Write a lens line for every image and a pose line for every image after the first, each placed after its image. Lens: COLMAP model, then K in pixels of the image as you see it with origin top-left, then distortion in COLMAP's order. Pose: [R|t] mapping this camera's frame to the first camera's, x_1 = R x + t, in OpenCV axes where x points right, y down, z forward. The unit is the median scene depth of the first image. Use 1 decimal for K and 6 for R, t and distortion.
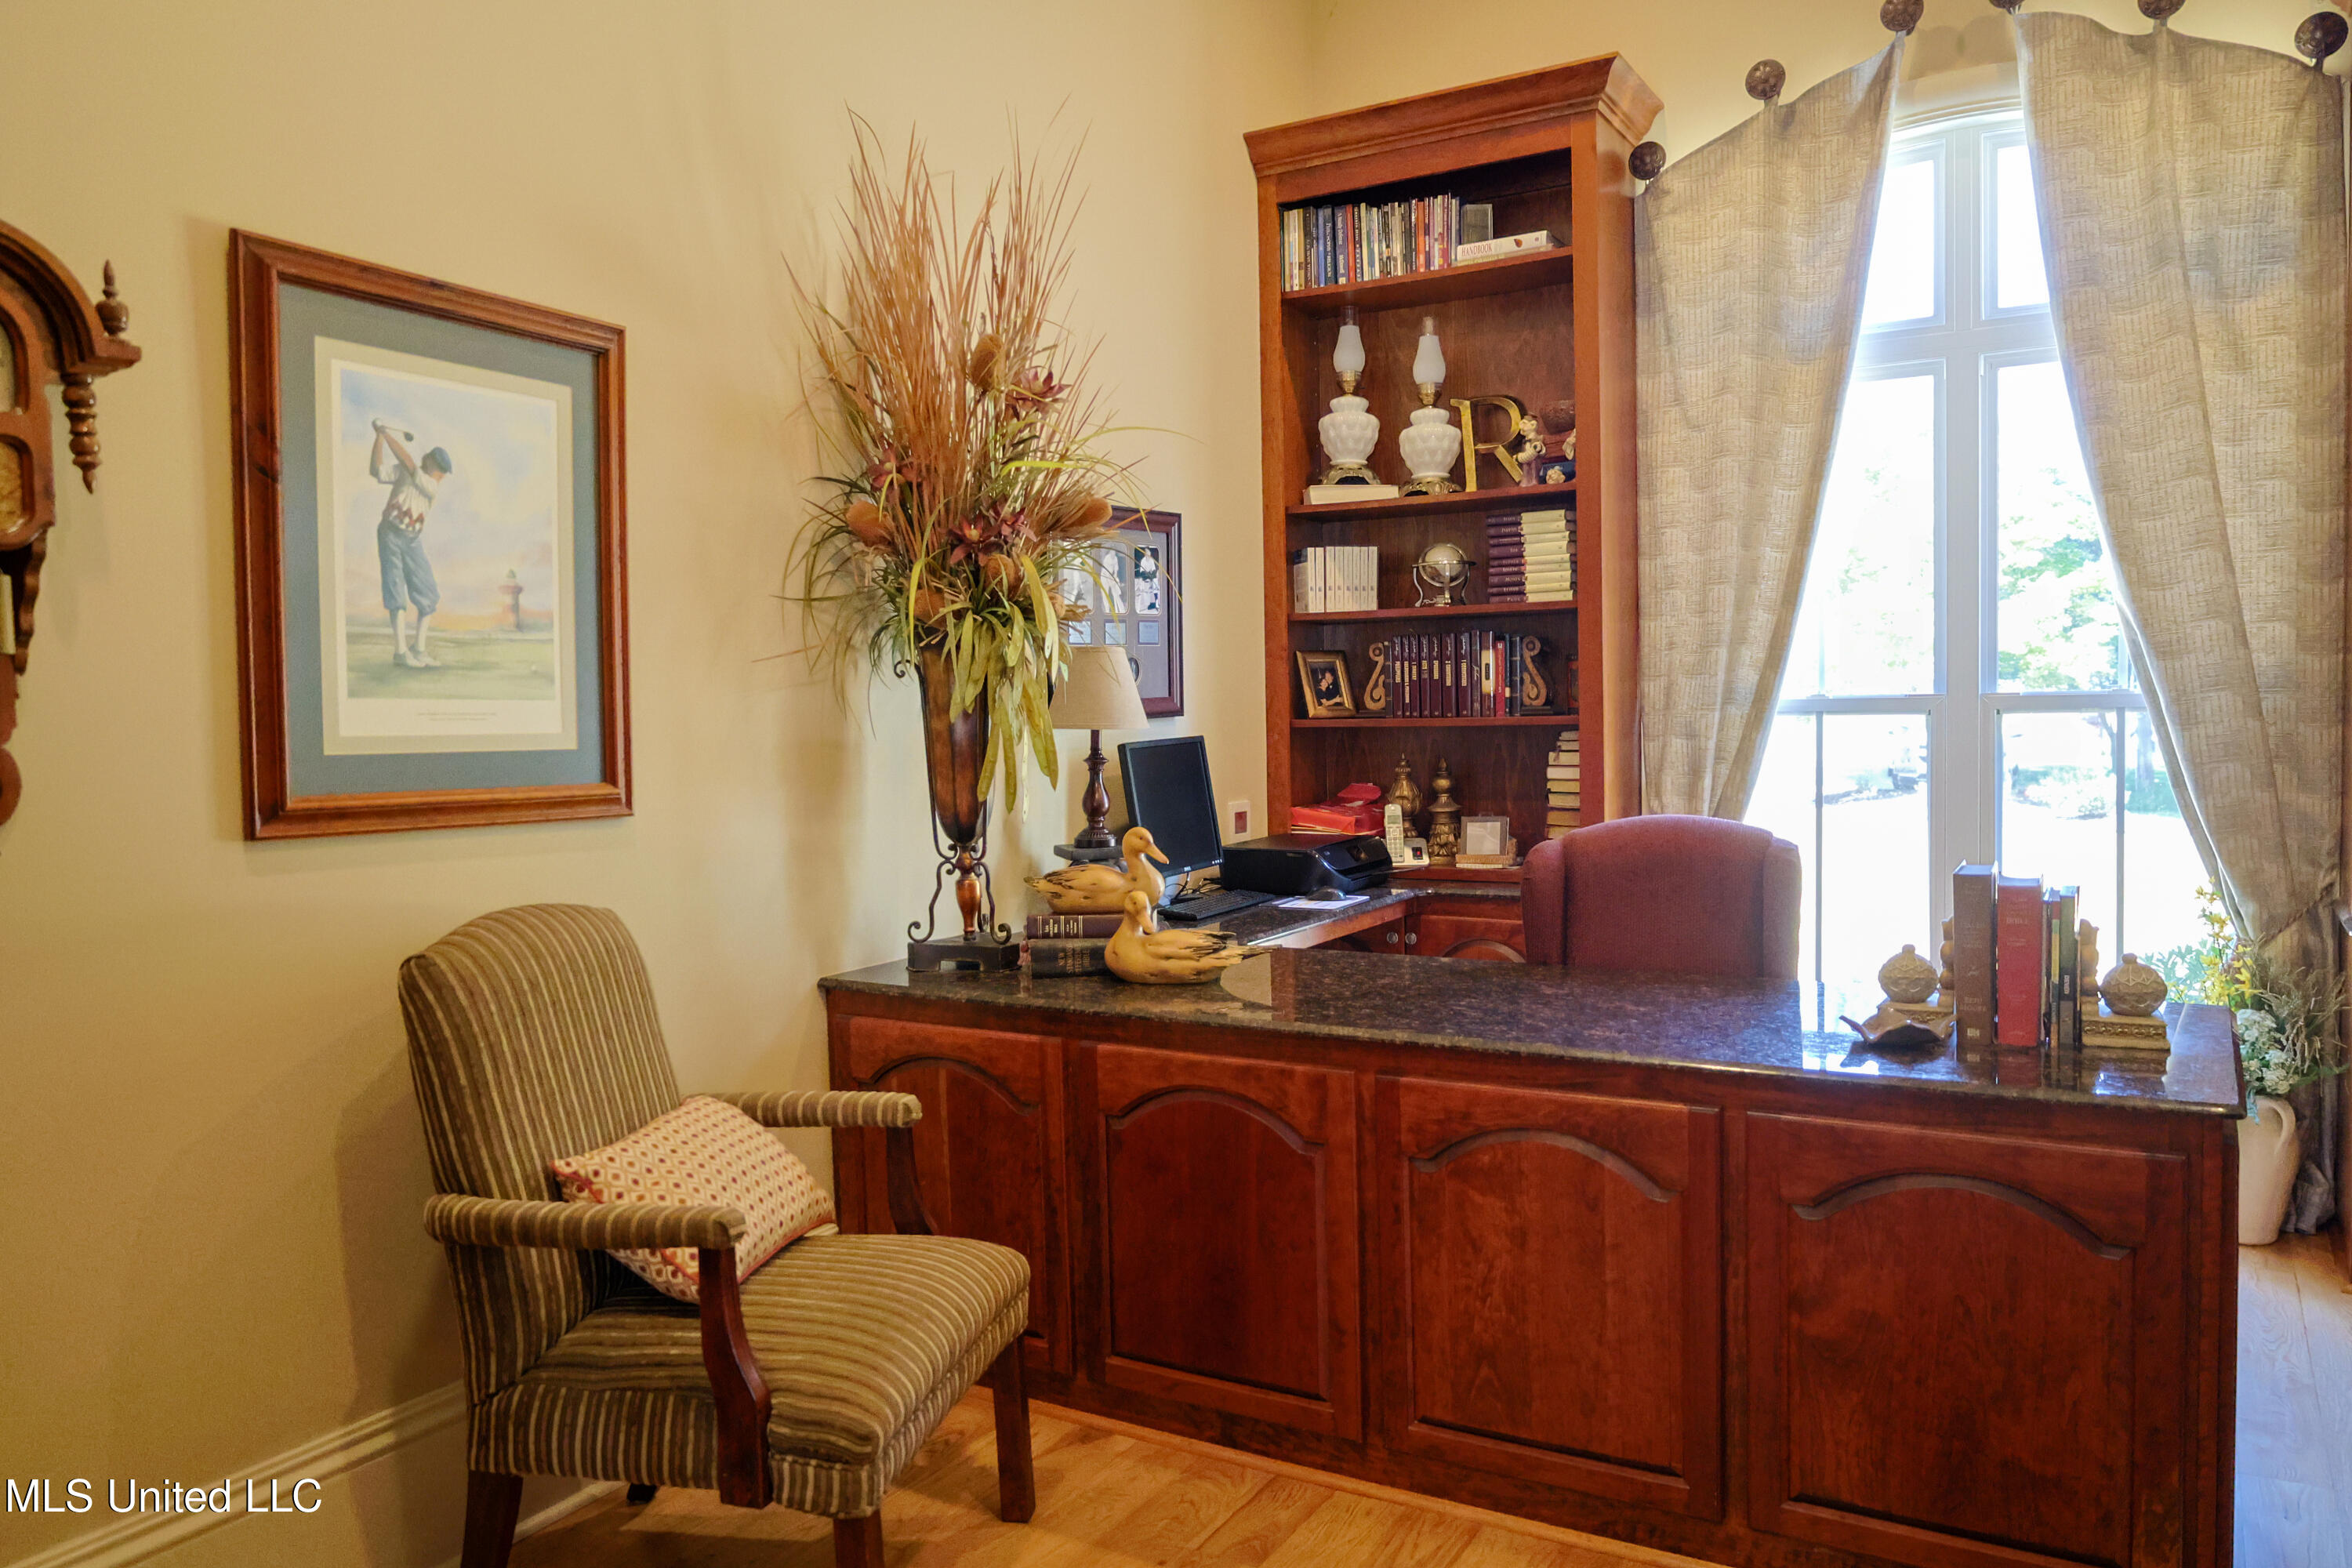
lens RADIAL K [[1696.8, 0, 1162.6], [0, 1696.8, 781.8], [0, 0, 1]] dist [-0.011490, 0.004600]
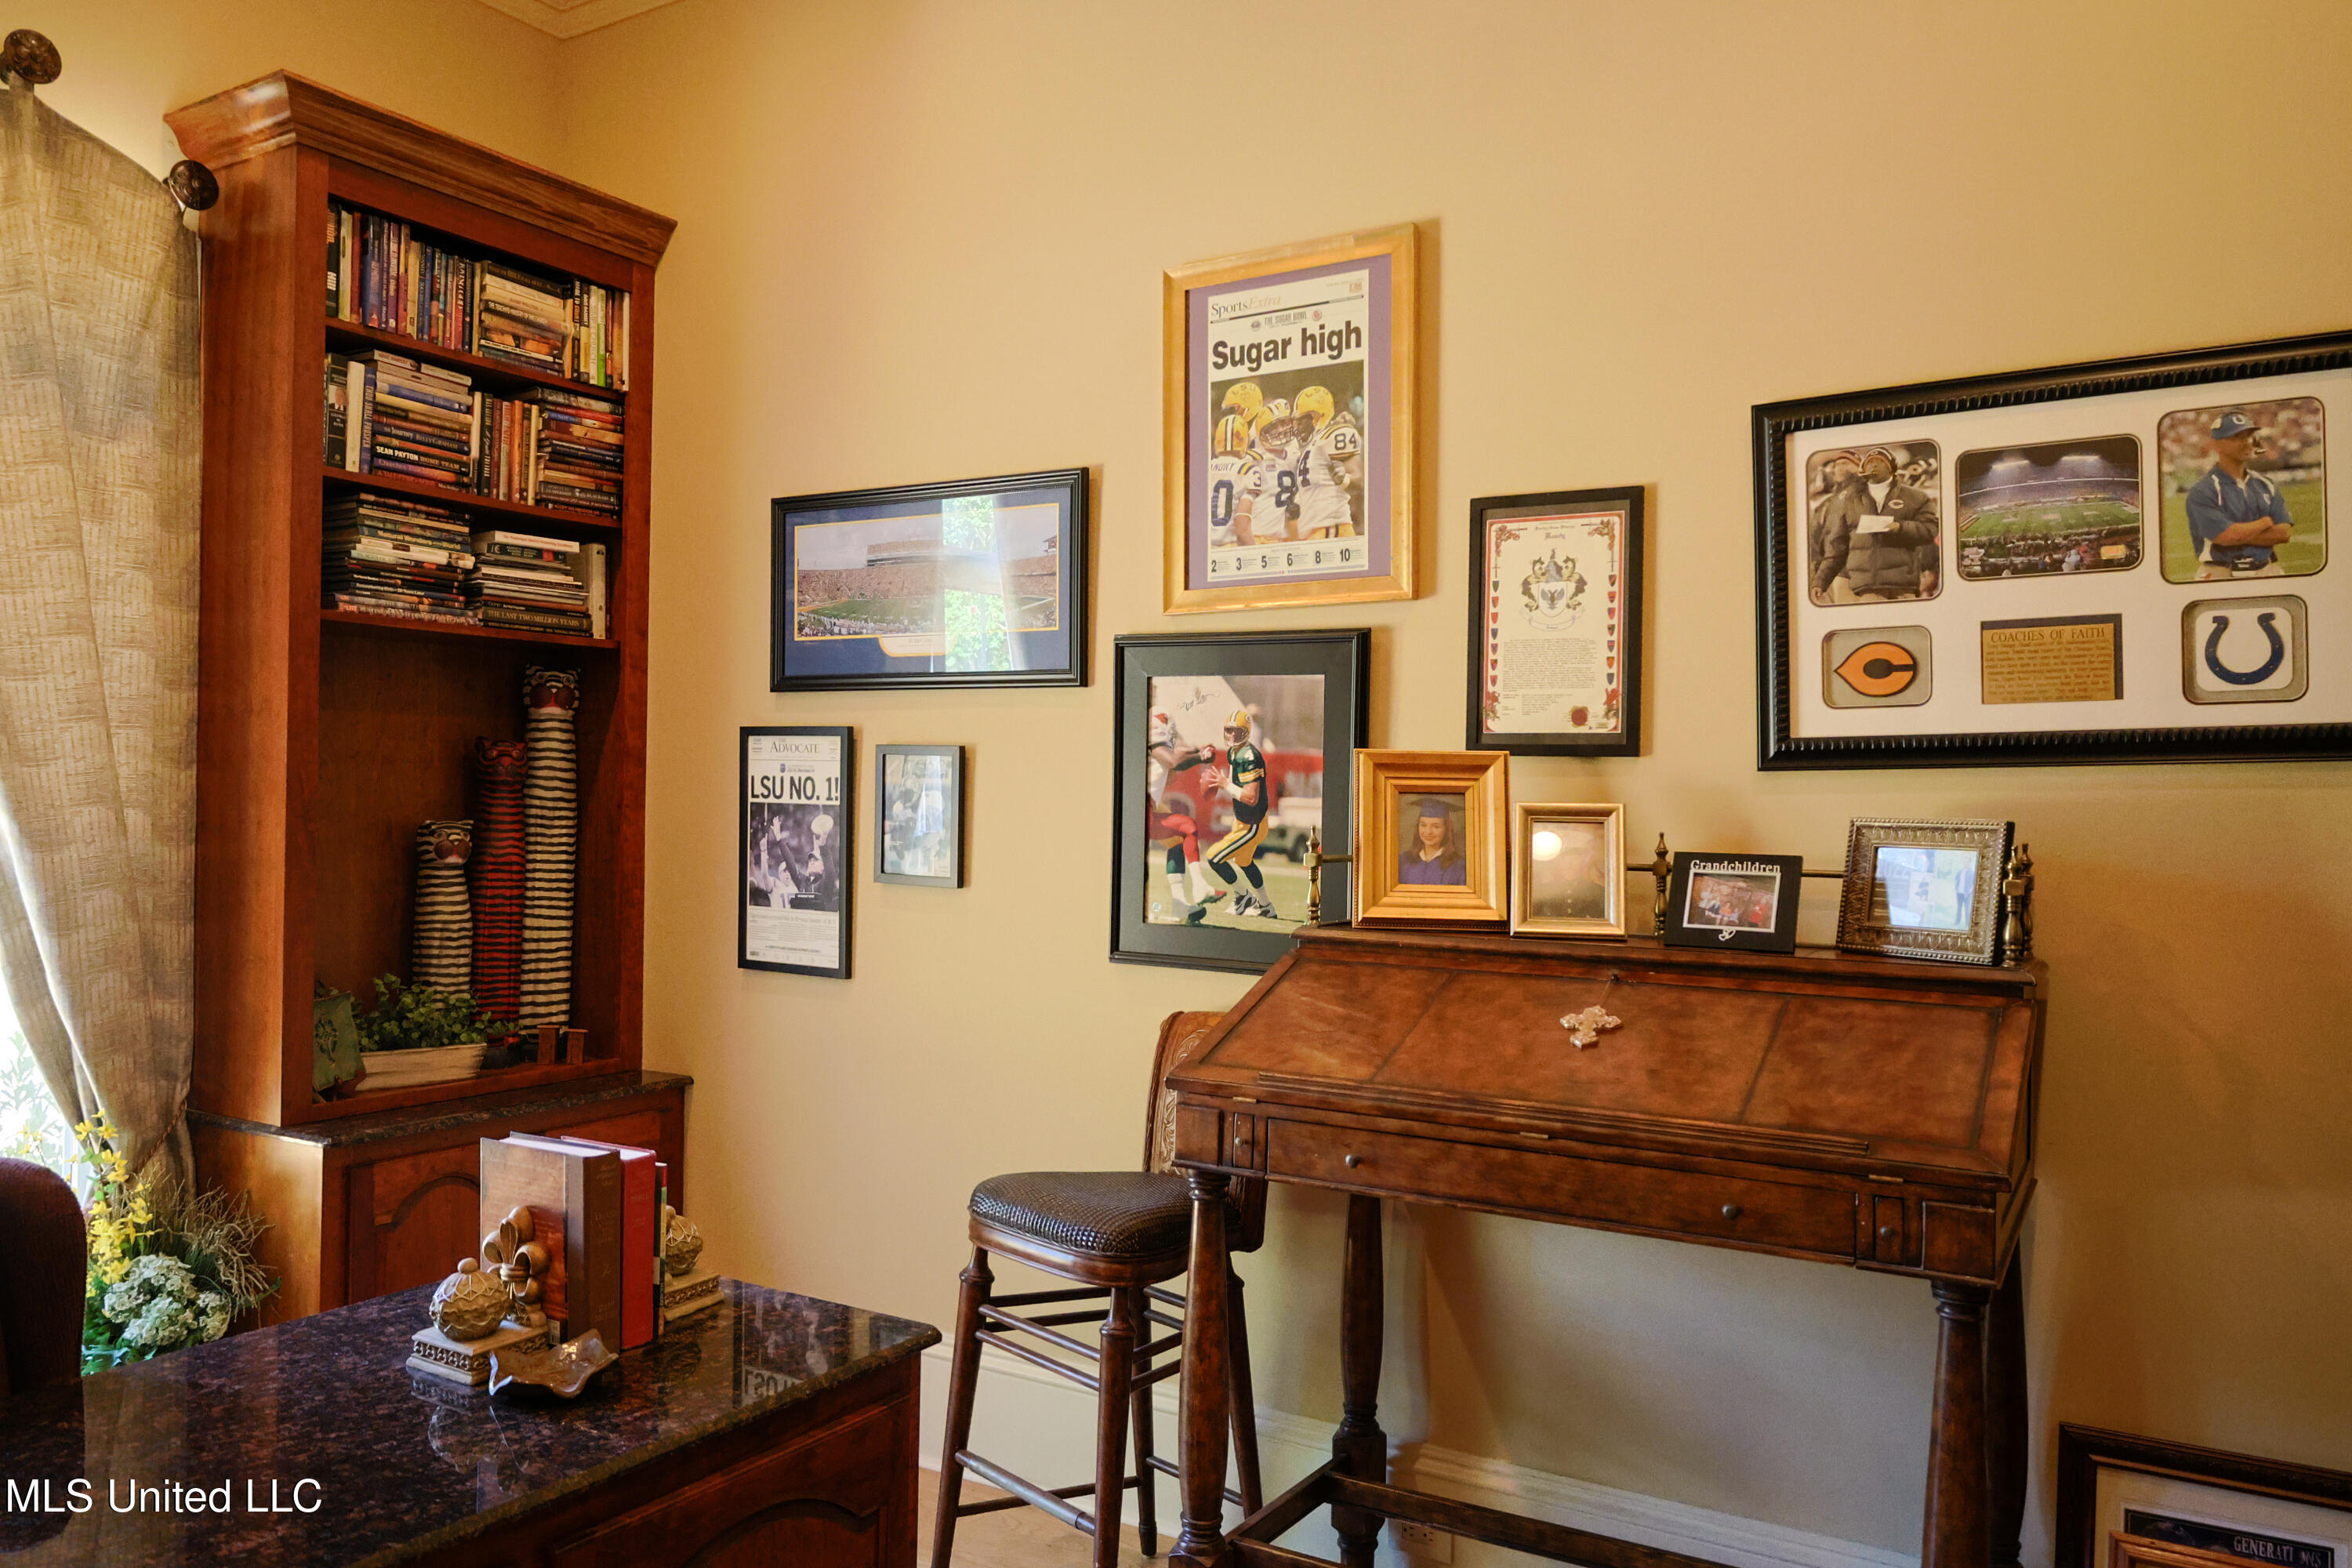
lens RADIAL K [[1696.8, 0, 1181.9], [0, 1696.8, 781.2], [0, 0, 1]] dist [-0.011490, 0.004600]
pose [[0.009015, 0.035602, 0.999325, -0.226287], [0.040538, 0.998531, -0.035940, -0.055146], [-0.999137, 0.040835, 0.007558, 0.445560]]
